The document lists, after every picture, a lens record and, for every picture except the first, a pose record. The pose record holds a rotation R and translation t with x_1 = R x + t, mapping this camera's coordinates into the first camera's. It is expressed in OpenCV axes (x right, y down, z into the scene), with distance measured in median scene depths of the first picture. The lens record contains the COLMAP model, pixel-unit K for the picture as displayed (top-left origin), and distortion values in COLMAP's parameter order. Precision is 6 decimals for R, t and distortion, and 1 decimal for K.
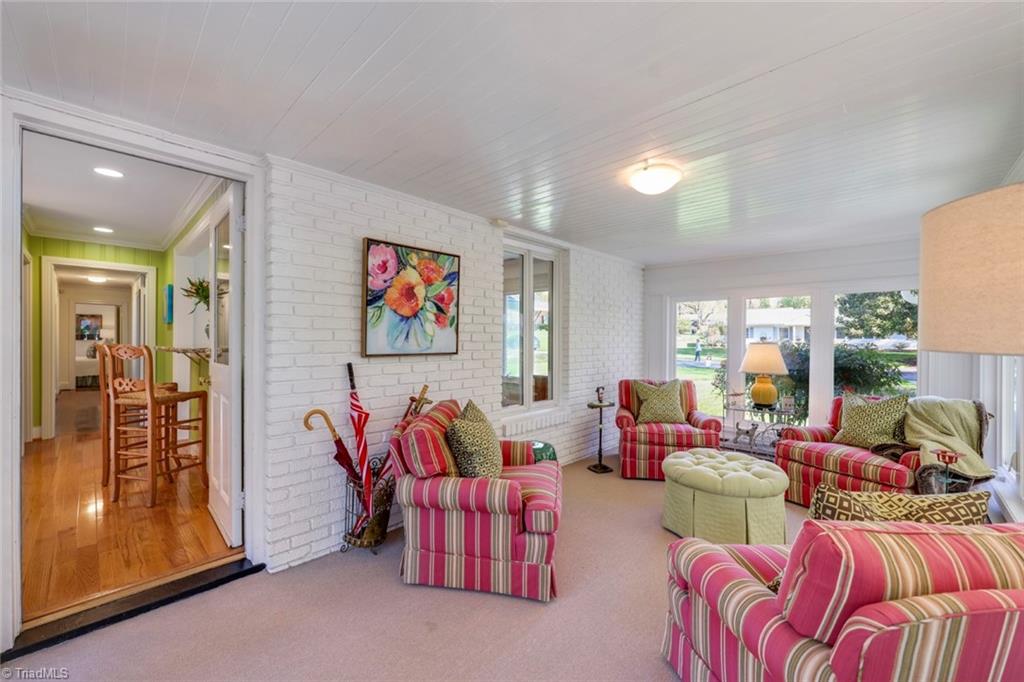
lens RADIAL K [[405.4, 0, 514.2], [0, 405.4, 334.4], [0, 0, 1]] dist [-0.012966, -0.000374]
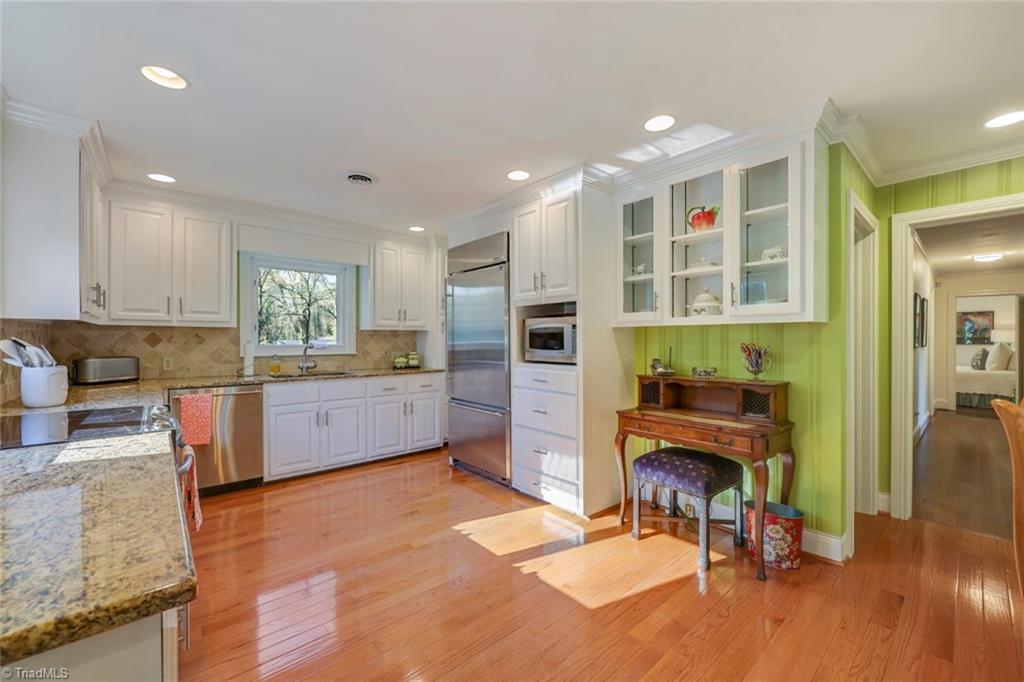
lens RADIAL K [[411.2, 0, 507.0], [0, 411.2, 340.9], [0, 0, 1]] dist [-0.001590, -0.000503]
pose [[-0.097125, 0.009165, -0.995230, -0.277488], [0.007888, 0.999933, 0.008439, -0.008468], [0.995241, -0.007030, -0.097191, 0.260455]]
